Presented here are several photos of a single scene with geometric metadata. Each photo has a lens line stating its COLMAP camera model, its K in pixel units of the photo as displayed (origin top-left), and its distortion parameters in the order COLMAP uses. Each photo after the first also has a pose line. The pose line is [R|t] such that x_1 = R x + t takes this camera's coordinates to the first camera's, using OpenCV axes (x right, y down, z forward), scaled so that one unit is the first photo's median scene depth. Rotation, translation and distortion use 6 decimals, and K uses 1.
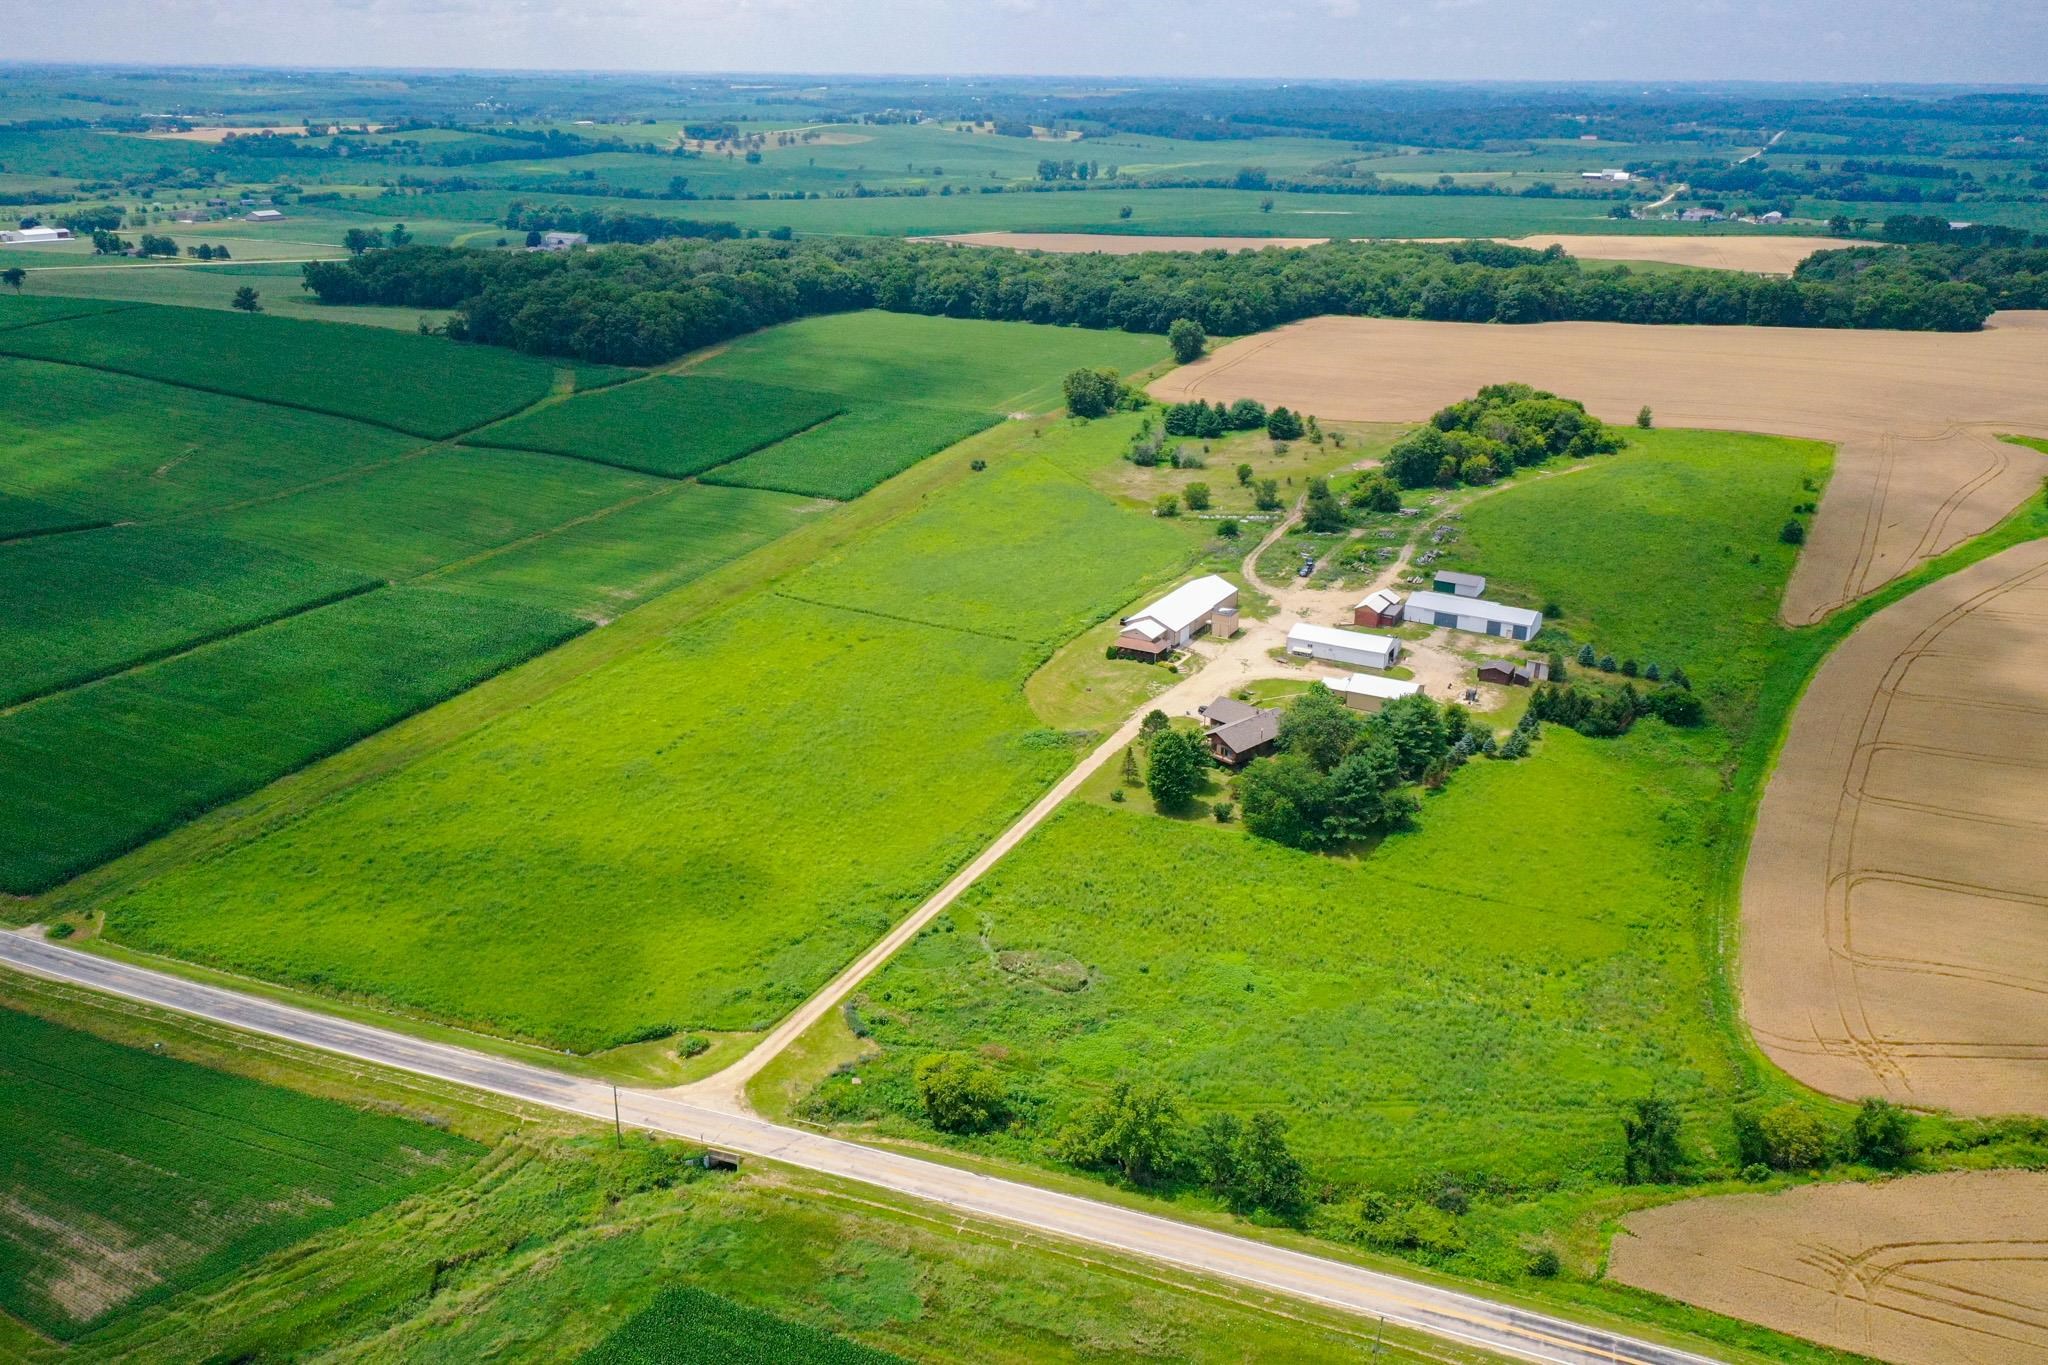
lens RADIAL K [[1606.3, 0, 1024.0], [0, 1606.3, 682.5], [0, 0, 1]] dist [0.007976, 0.006168]
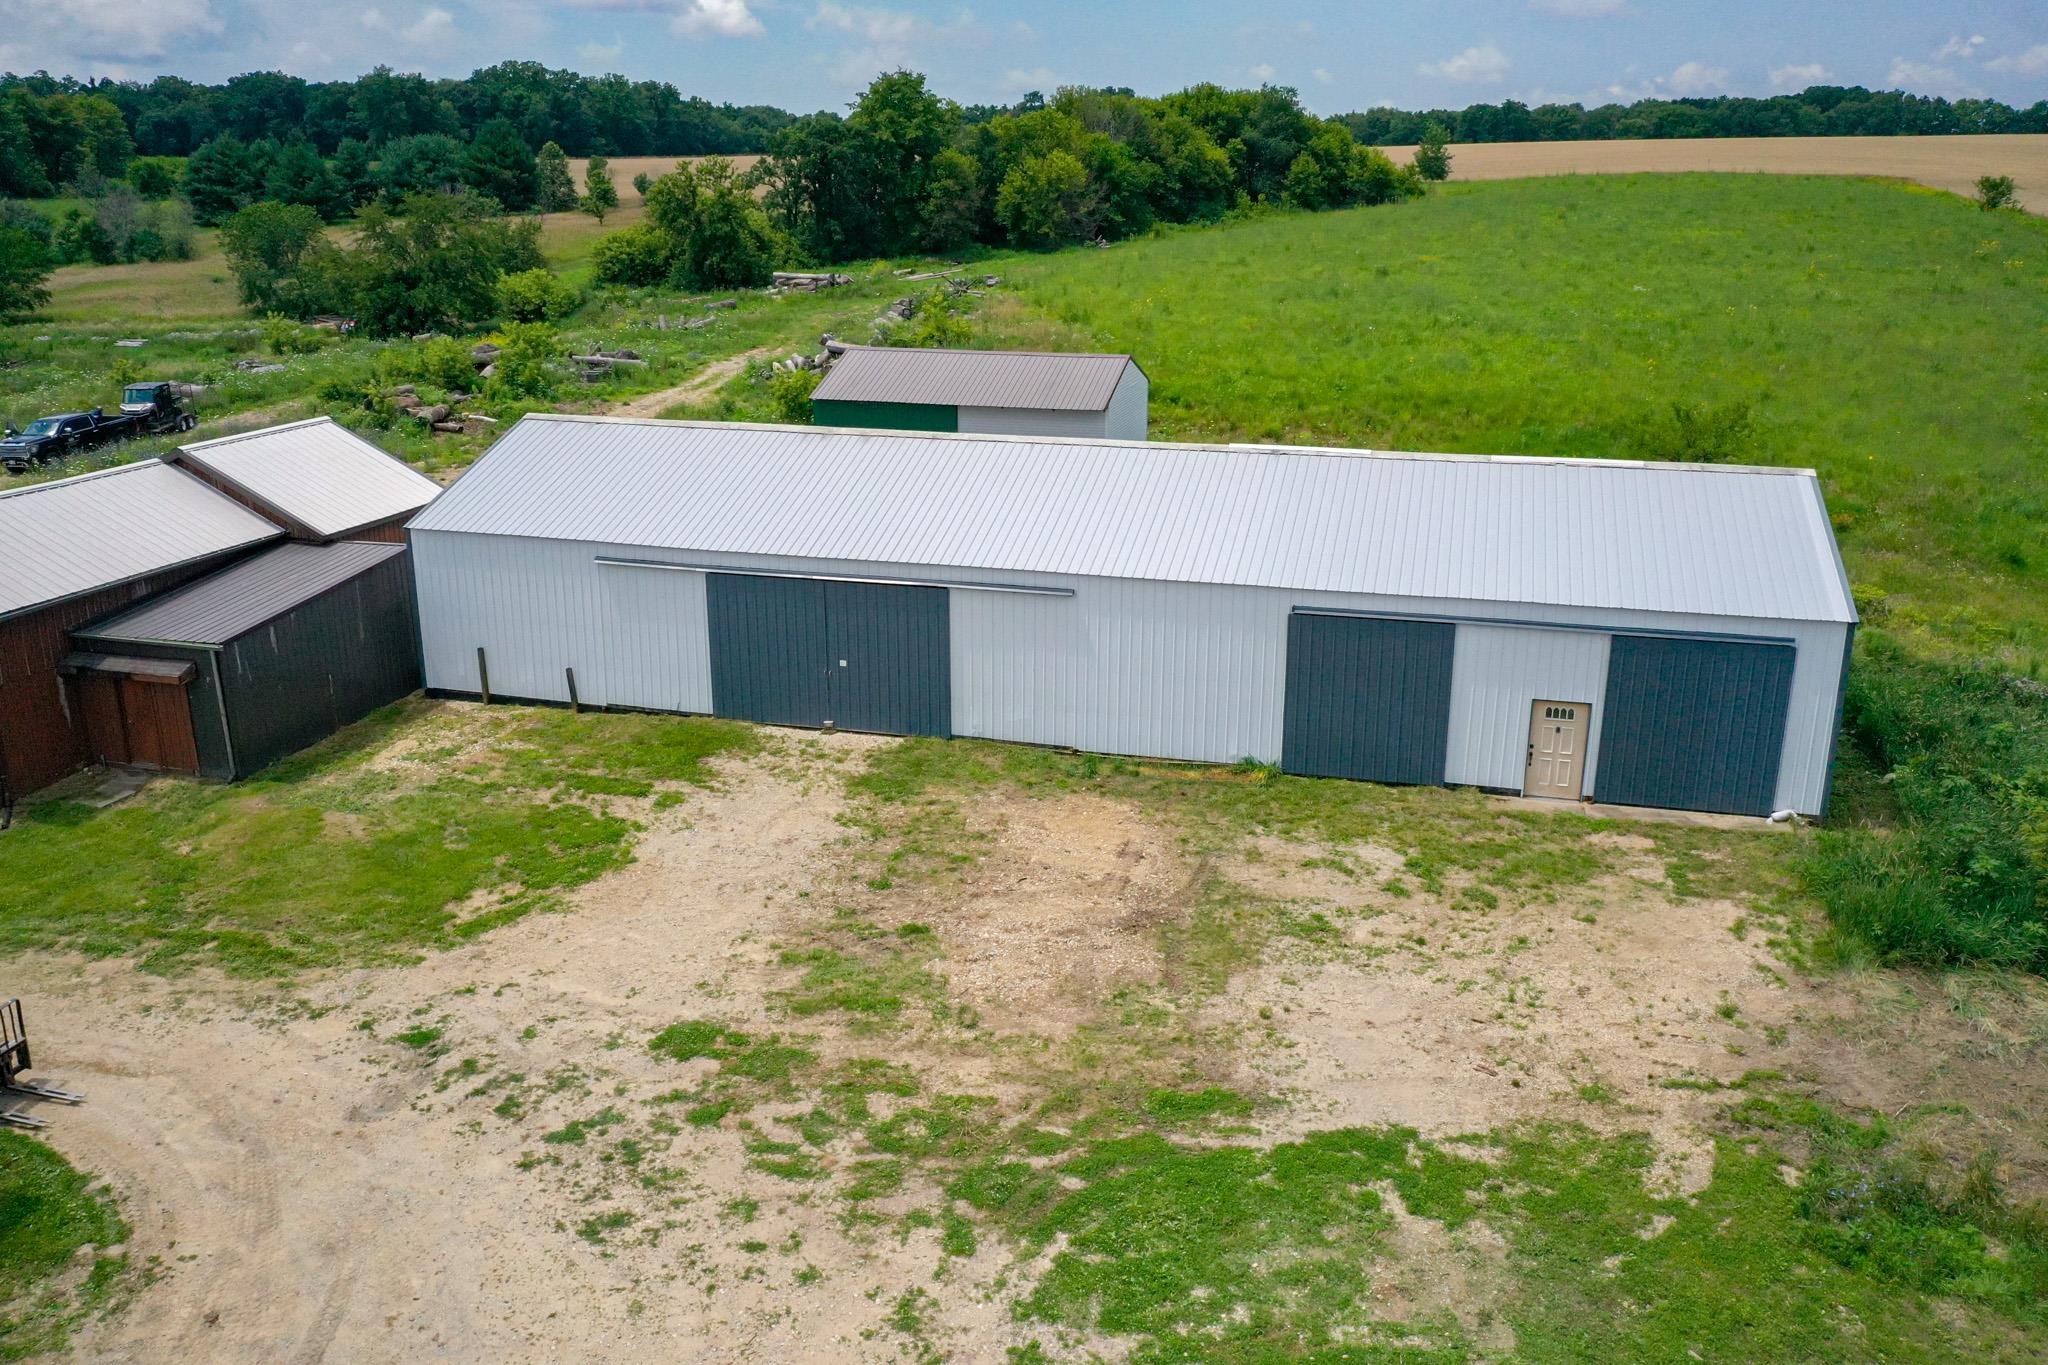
lens RADIAL K [[1613.0, 0, 1024.0], [0, 1613.0, 682.5], [0, 0, 1]] dist [0.006546, 0.002321]
pose [[0.967127, -0.078649, 0.241825, 0.131966], [0.093218, 0.994420, -0.049387, -0.016545], [-0.236591, 0.070306, 0.969062, 0.478372]]
